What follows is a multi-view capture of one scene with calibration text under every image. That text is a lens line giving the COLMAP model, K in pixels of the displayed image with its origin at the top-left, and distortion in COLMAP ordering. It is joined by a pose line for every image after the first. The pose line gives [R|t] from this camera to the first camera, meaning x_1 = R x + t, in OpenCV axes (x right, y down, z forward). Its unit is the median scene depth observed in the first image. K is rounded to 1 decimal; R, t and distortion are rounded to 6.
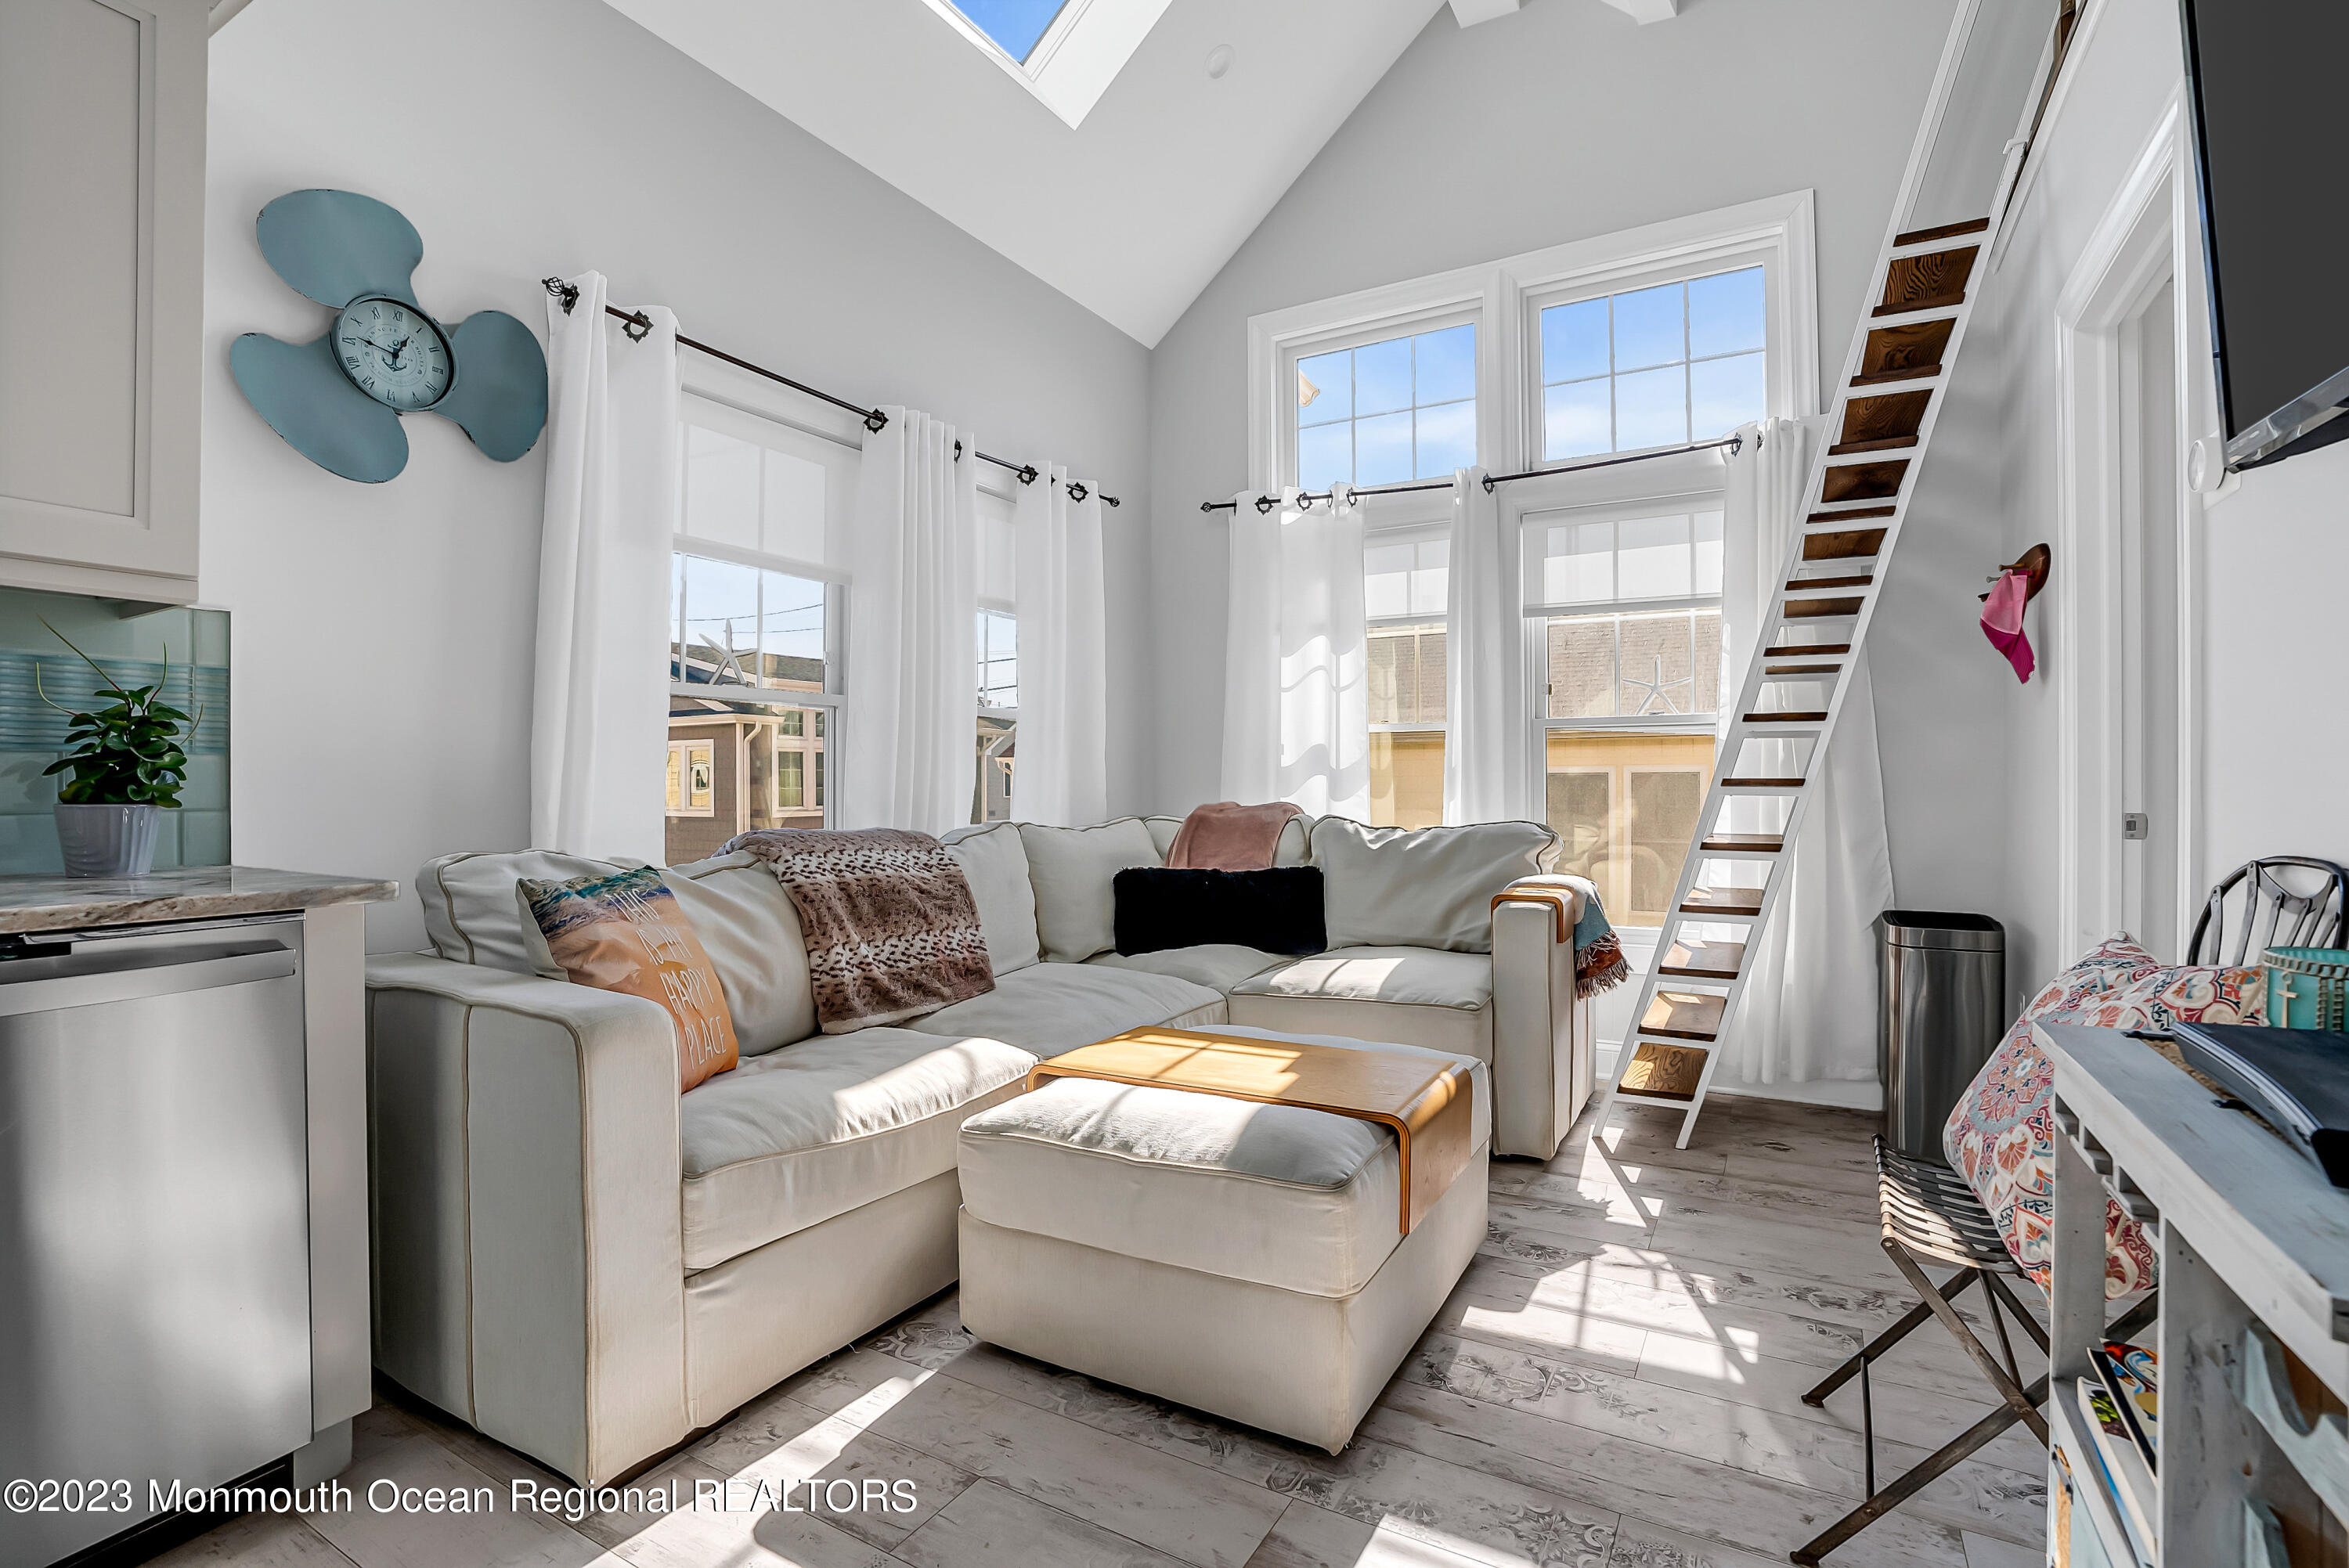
lens RADIAL K [[1082.8, 0, 1160.2], [0, 1082.8, 784.4], [0, 0, 1]] dist [-0.051145, 0.013293]
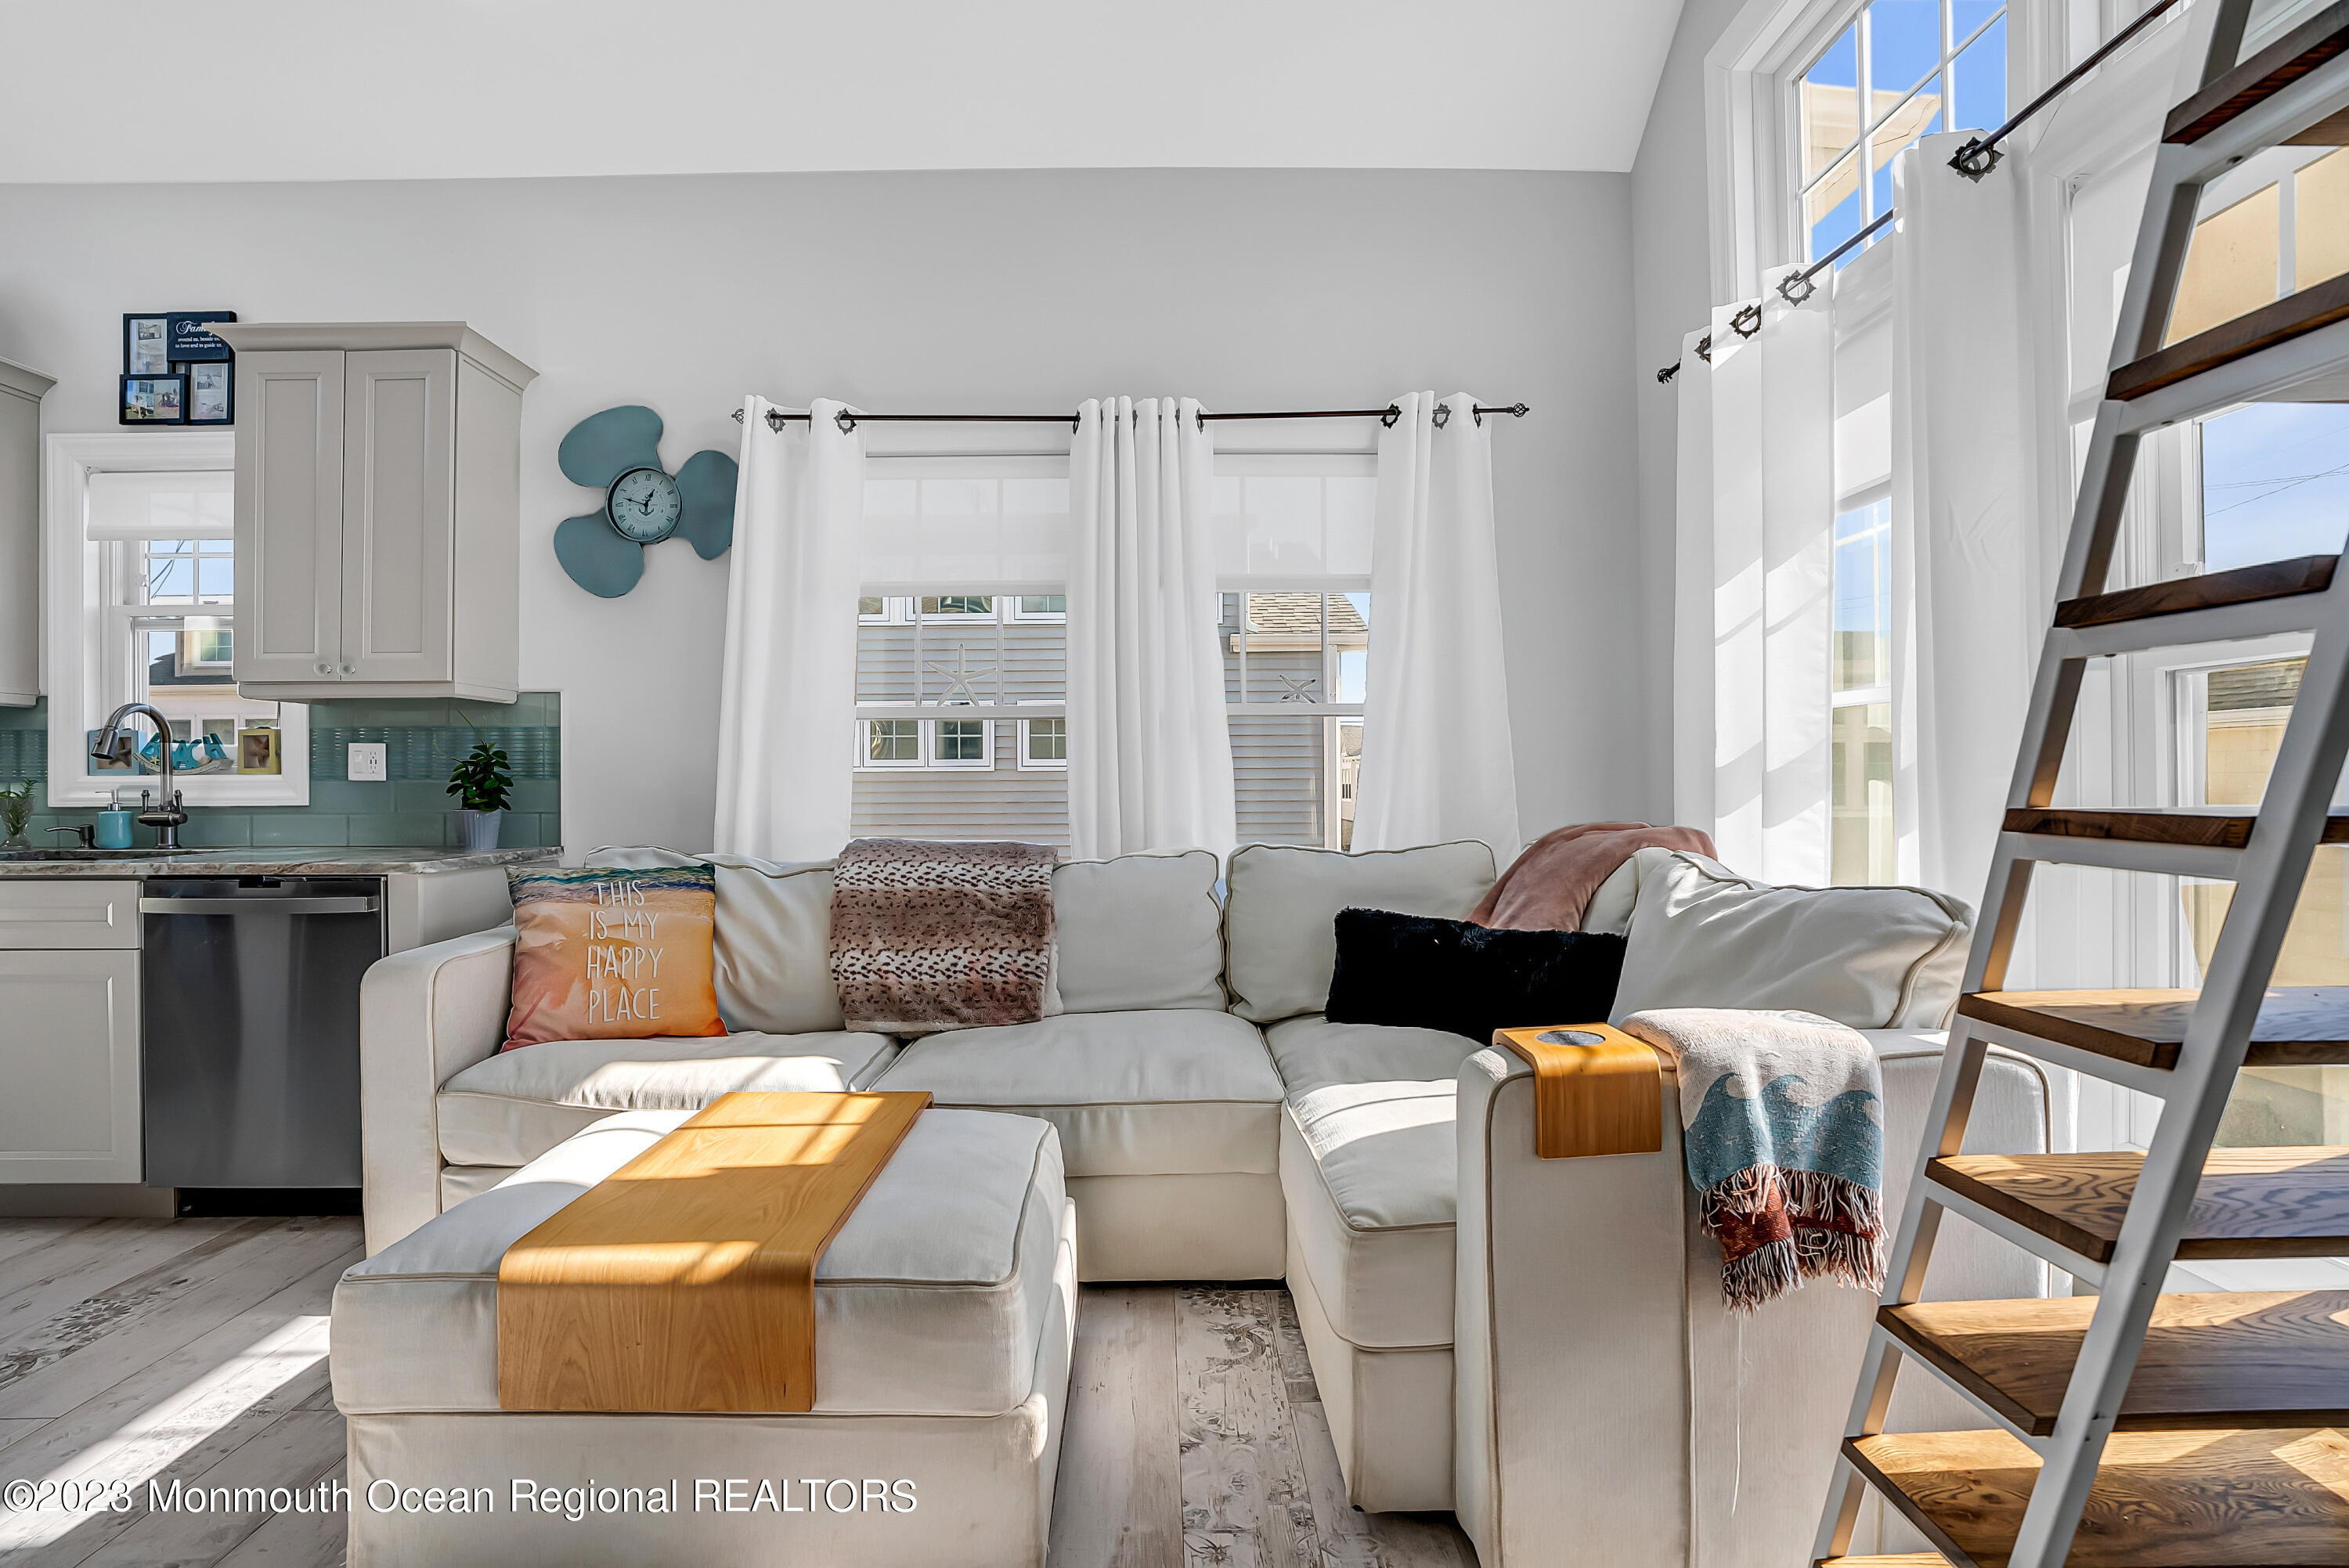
lens RADIAL K [[1092.8, 0, 1181.3], [0, 1092.8, 788.6], [0, 0, 1]] dist [-0.015573, 0.002819]
pose [[0.524164, 0.005590, -0.851599, 0.817917], [0.000280, 0.999977, 0.006737, -0.019421], [0.851617, -0.003770, 0.524150, 0.717370]]
